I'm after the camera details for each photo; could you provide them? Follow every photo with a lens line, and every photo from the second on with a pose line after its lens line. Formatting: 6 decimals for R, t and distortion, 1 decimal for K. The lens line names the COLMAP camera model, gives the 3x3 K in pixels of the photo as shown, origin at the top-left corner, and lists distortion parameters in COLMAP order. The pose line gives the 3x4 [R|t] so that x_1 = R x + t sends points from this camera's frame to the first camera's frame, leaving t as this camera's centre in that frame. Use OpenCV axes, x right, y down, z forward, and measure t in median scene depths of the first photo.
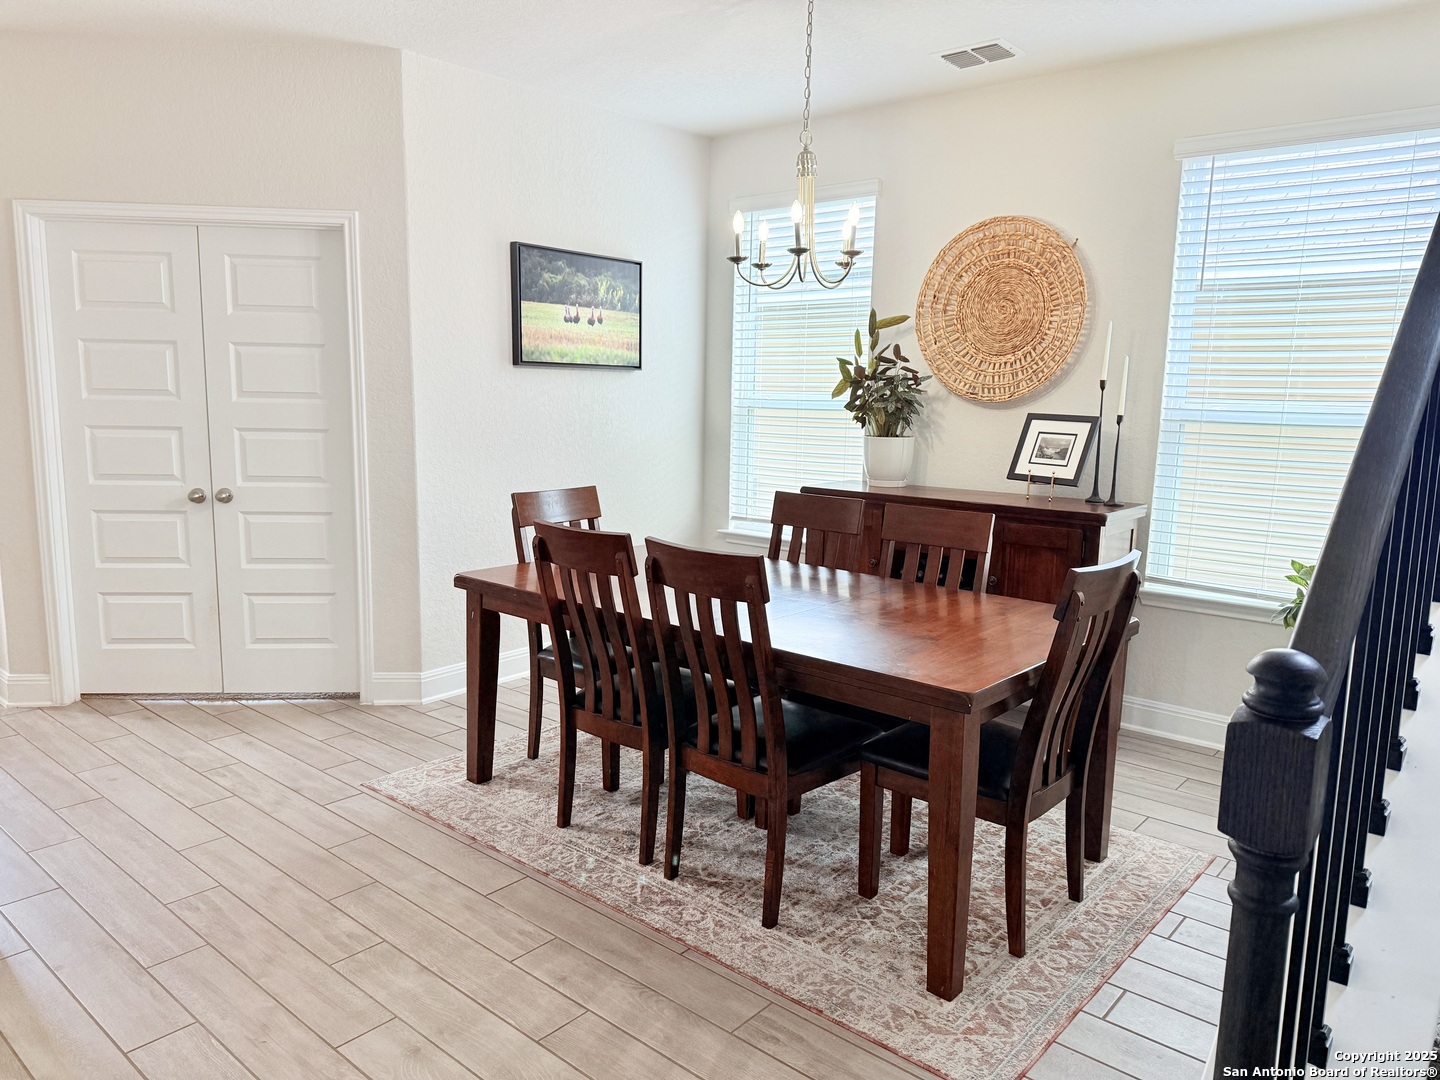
lens RADIAL K [[1009.8, 0, 720.0], [0, 1009.8, 540.0], [0, 0, 1]] dist [0.010467, 0.000247]
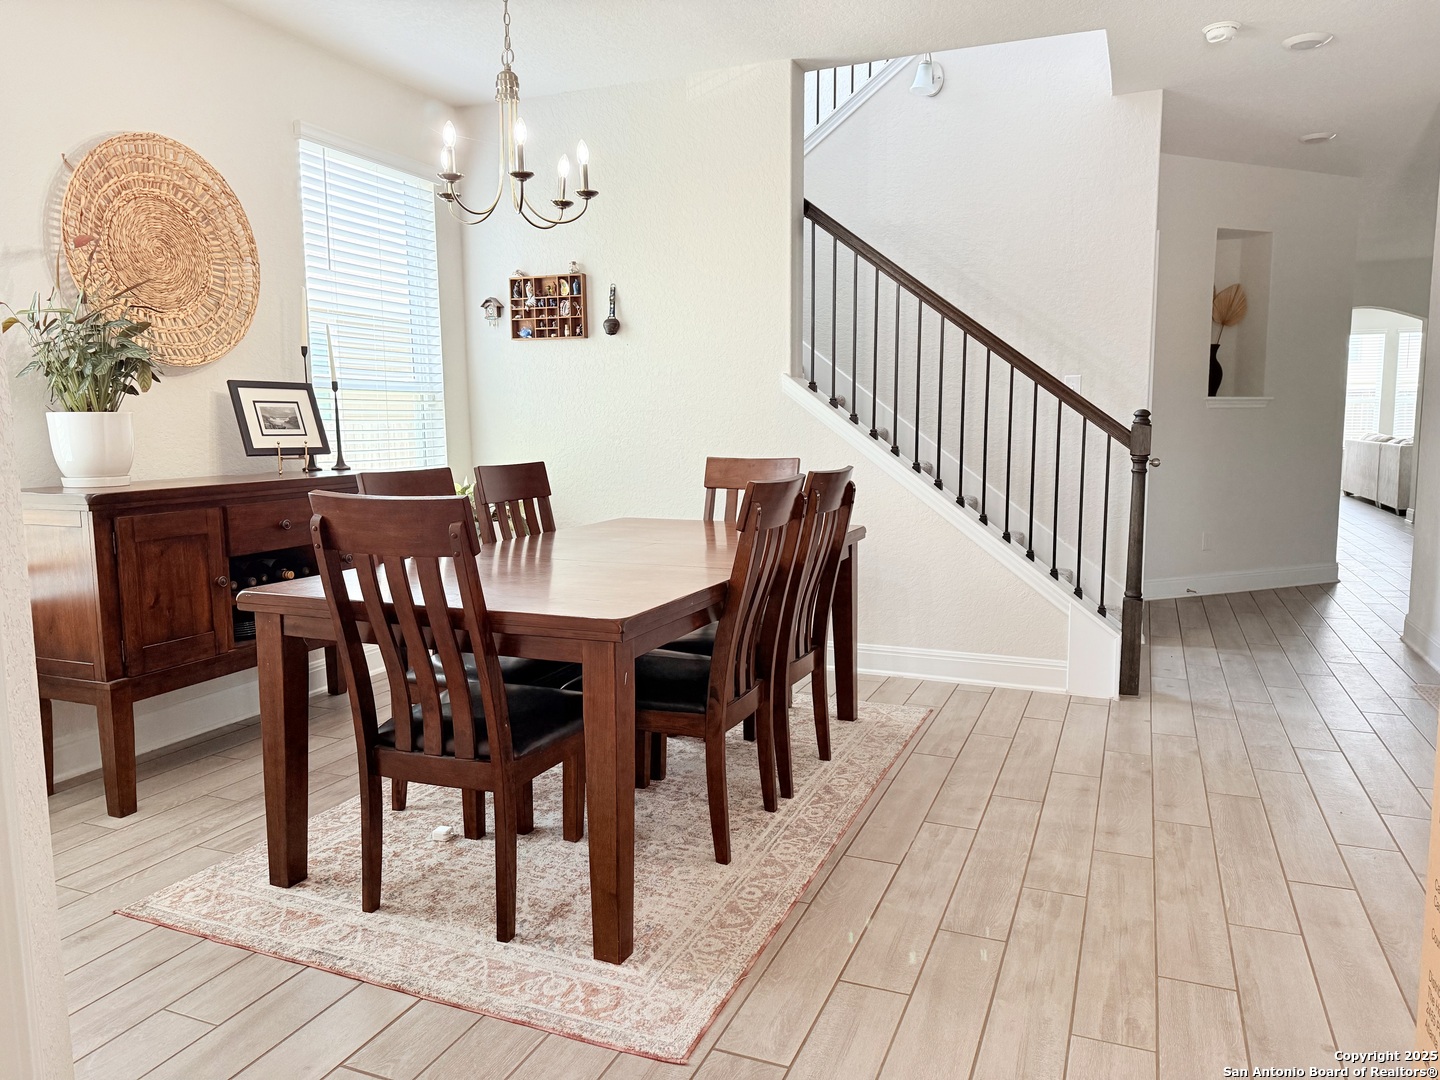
lens RADIAL K [[1009.8, 0, 720.0], [0, 1009.8, 540.0], [0, 0, 1]] dist [0.010467, 0.000247]
pose [[-0.303119, -0.133096, 0.943612, -1.018579], [0.157583, 0.969565, 0.187378, -0.138559], [-0.939833, 0.205495, -0.272920, 1.344982]]
